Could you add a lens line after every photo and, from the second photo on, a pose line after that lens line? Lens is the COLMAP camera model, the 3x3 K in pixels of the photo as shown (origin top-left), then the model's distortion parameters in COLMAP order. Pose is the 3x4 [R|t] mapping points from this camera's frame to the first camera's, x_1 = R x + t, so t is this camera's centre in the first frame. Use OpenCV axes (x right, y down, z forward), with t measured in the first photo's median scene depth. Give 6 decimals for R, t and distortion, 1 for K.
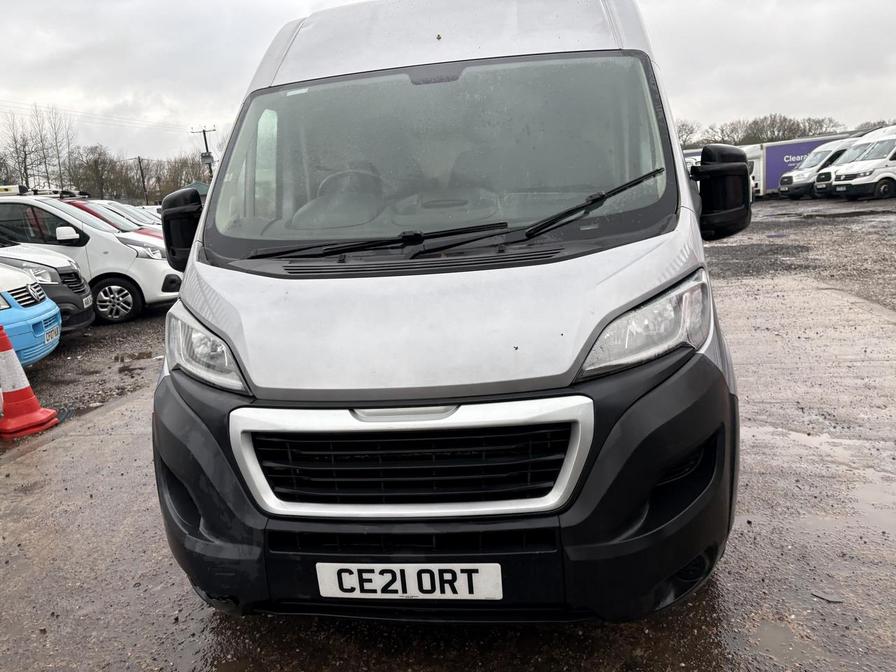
lens RADIAL K [[676.0, 0, 450.2], [0, 676.0, 341.5], [0, 0, 1]] dist [0.083390, -0.007670]
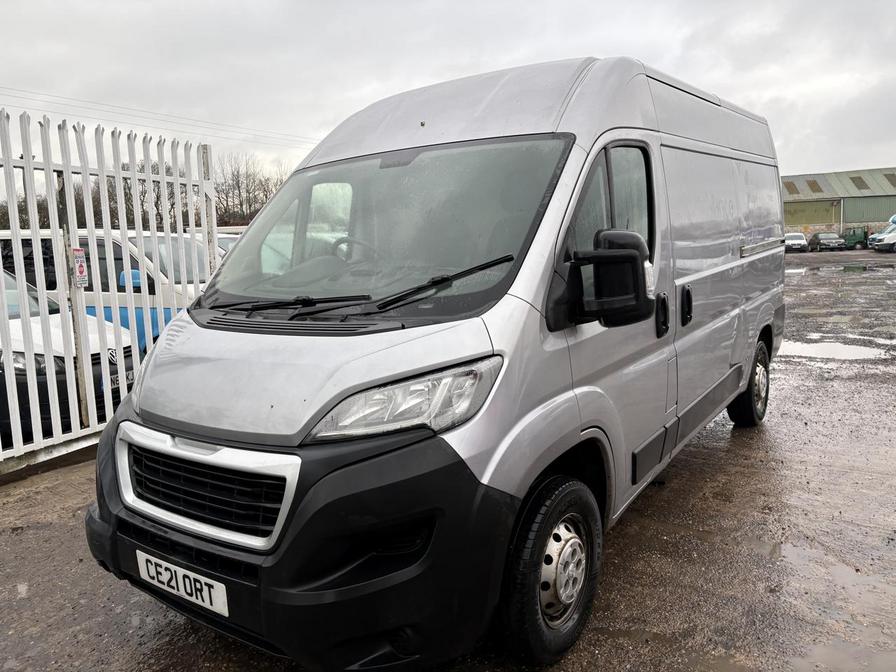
lens RADIAL K [[676.0, 0, 451.3], [0, 676.0, 332.0], [0, 0, 1]] dist [0.083390, -0.007670]
pose [[0.880092, 0.098472, -0.464480, 0.902154], [-0.122216, 0.992277, -0.021207, -0.131511], [0.458804, 0.075431, 0.885330, 0.079443]]
